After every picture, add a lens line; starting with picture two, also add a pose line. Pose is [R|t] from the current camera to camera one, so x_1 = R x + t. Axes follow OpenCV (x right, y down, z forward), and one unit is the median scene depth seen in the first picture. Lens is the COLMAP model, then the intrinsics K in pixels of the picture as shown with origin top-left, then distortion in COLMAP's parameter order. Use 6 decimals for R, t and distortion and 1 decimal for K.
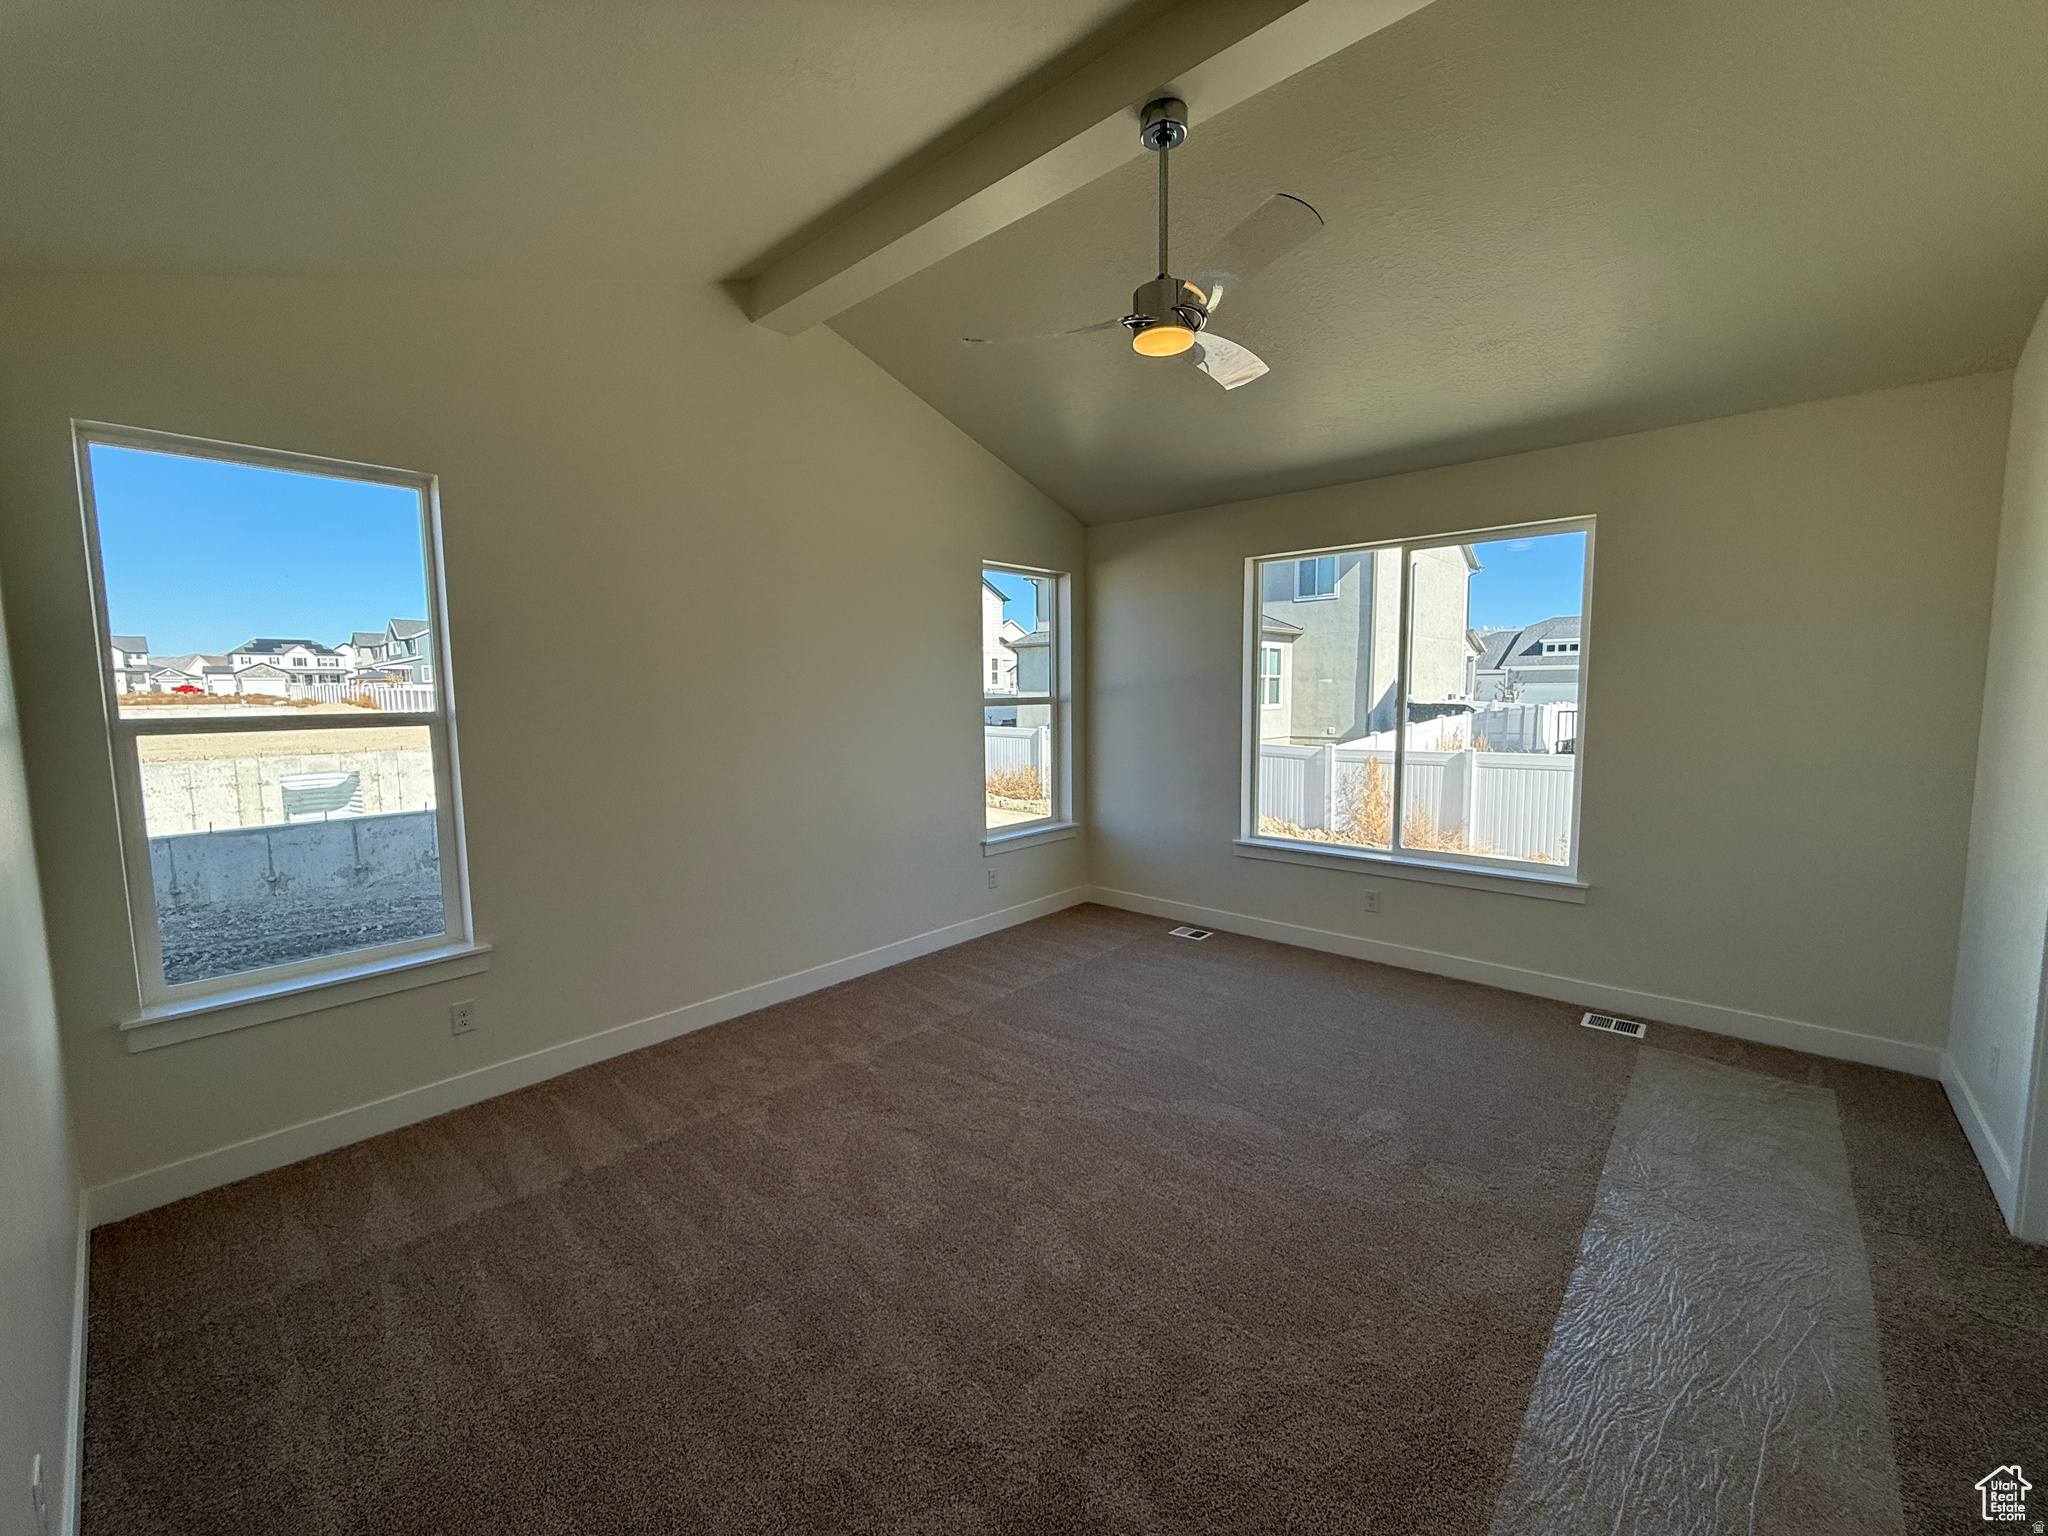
lens RADIAL K [[821.0, 0, 1014.3], [0, 821.0, 768.7], [0, 0, 1]] dist [0.001283, -0.000163]
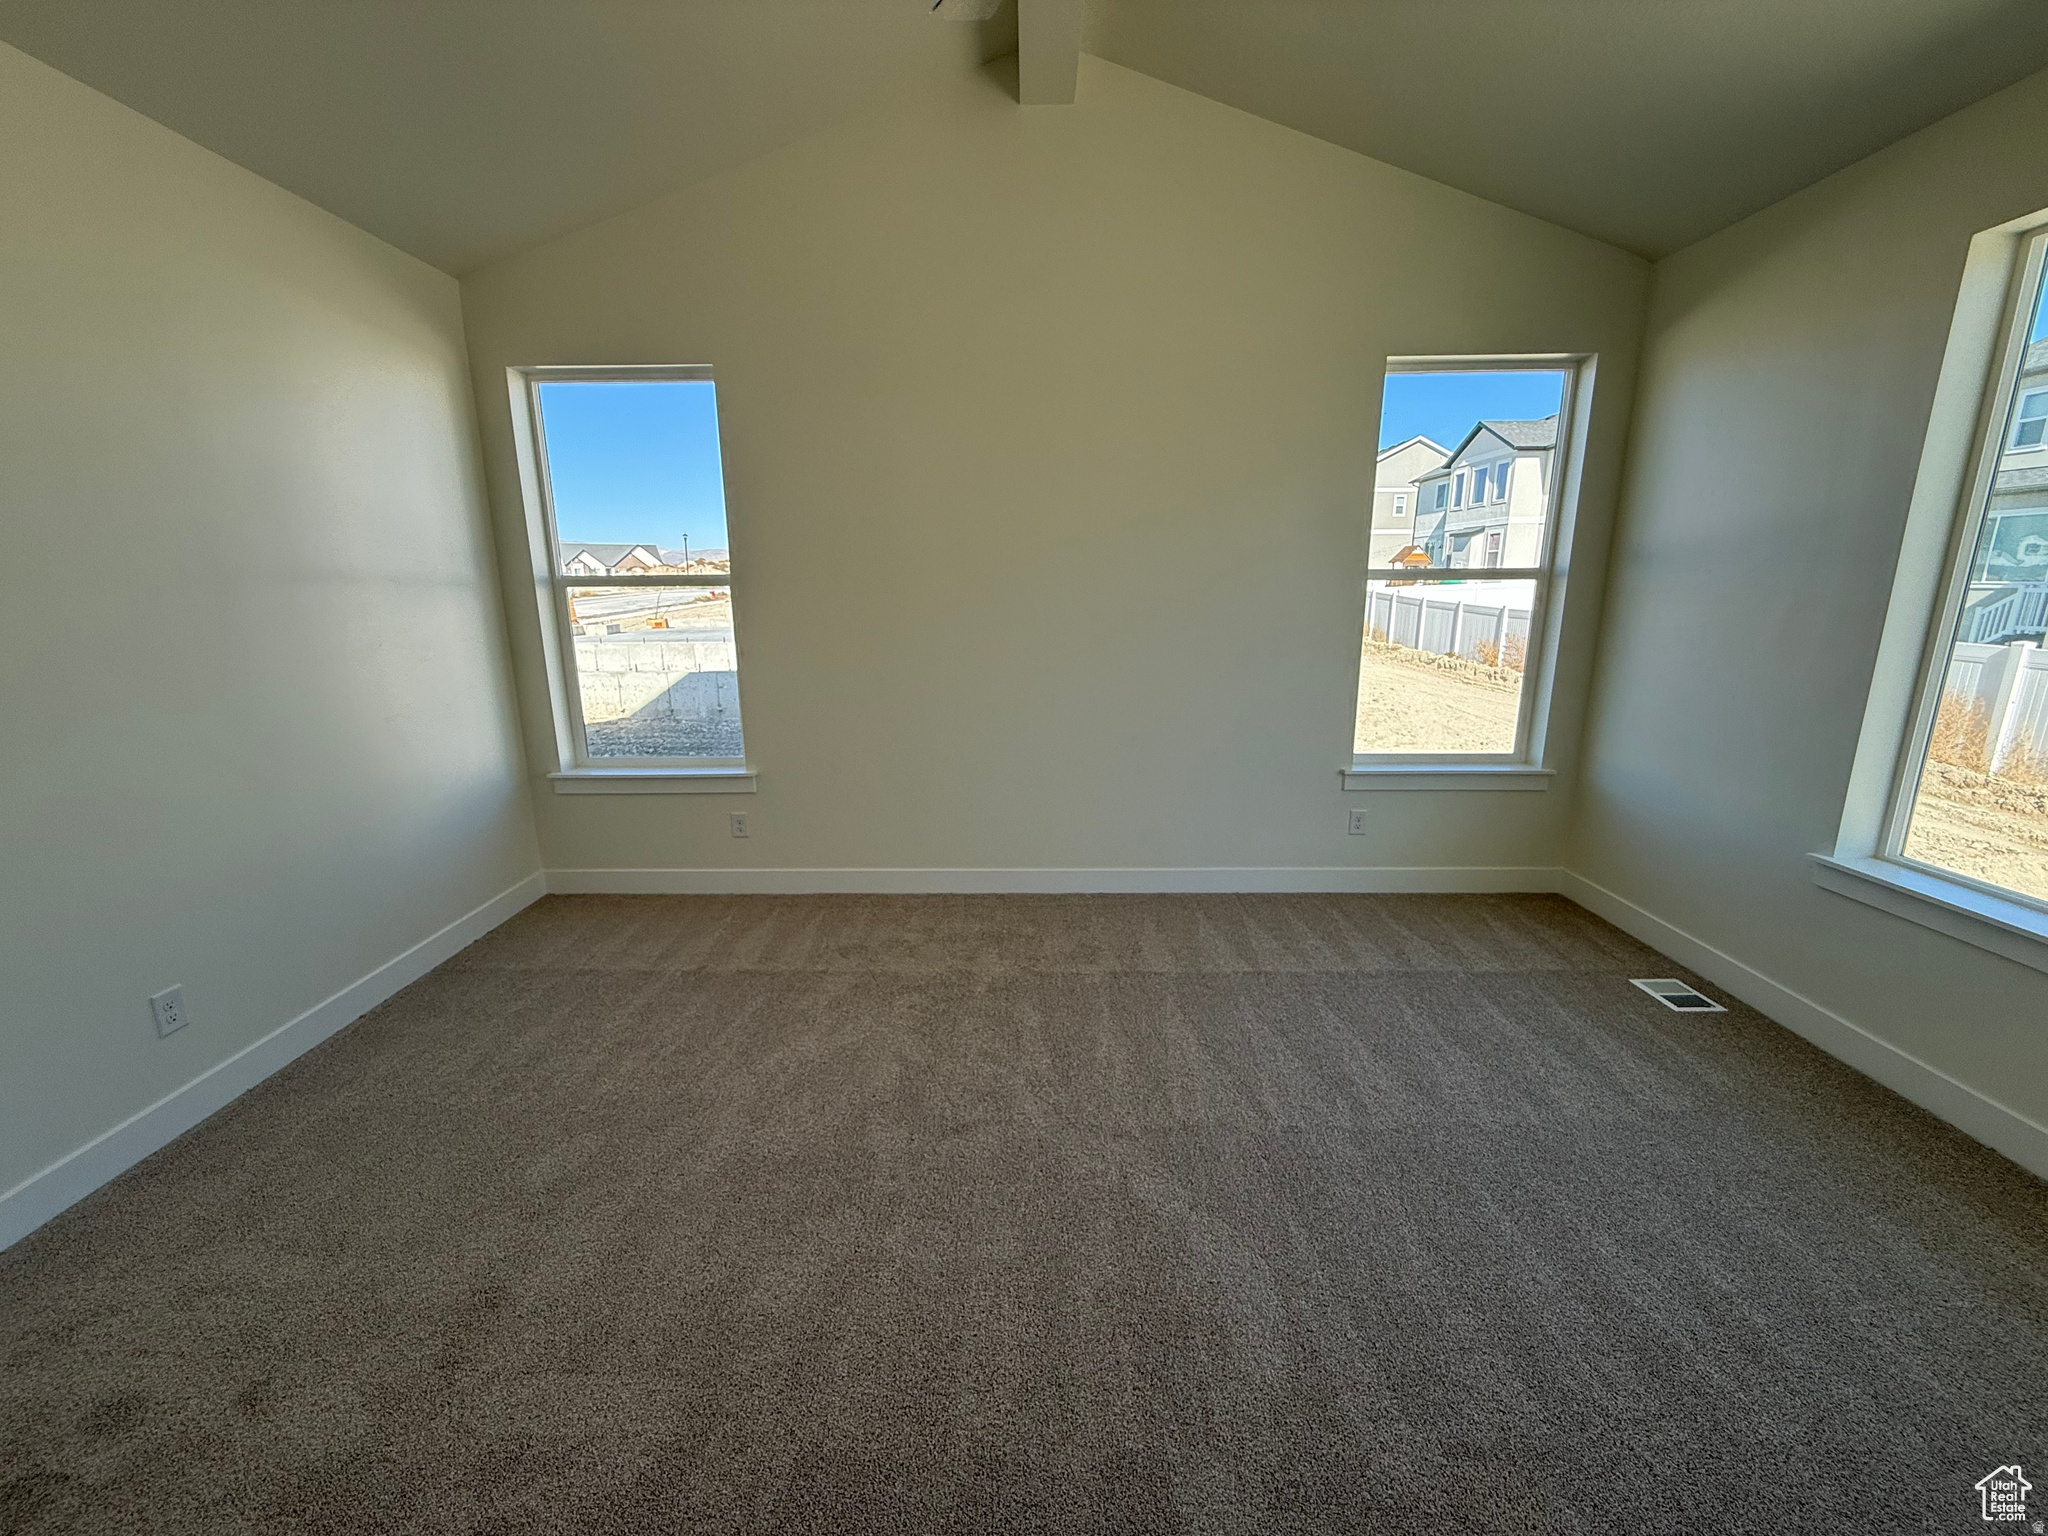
lens RADIAL K [[821.0, 0, 1014.3], [0, 821.0, 768.7], [0, 0, 1]] dist [0.001283, -0.000163]
pose [[0.658913, 0.177778, -0.730910, 0.433688], [-0.073358, 0.982226, 0.172774, -0.023760], [0.748634, -0.060225, 0.660243, 0.427283]]
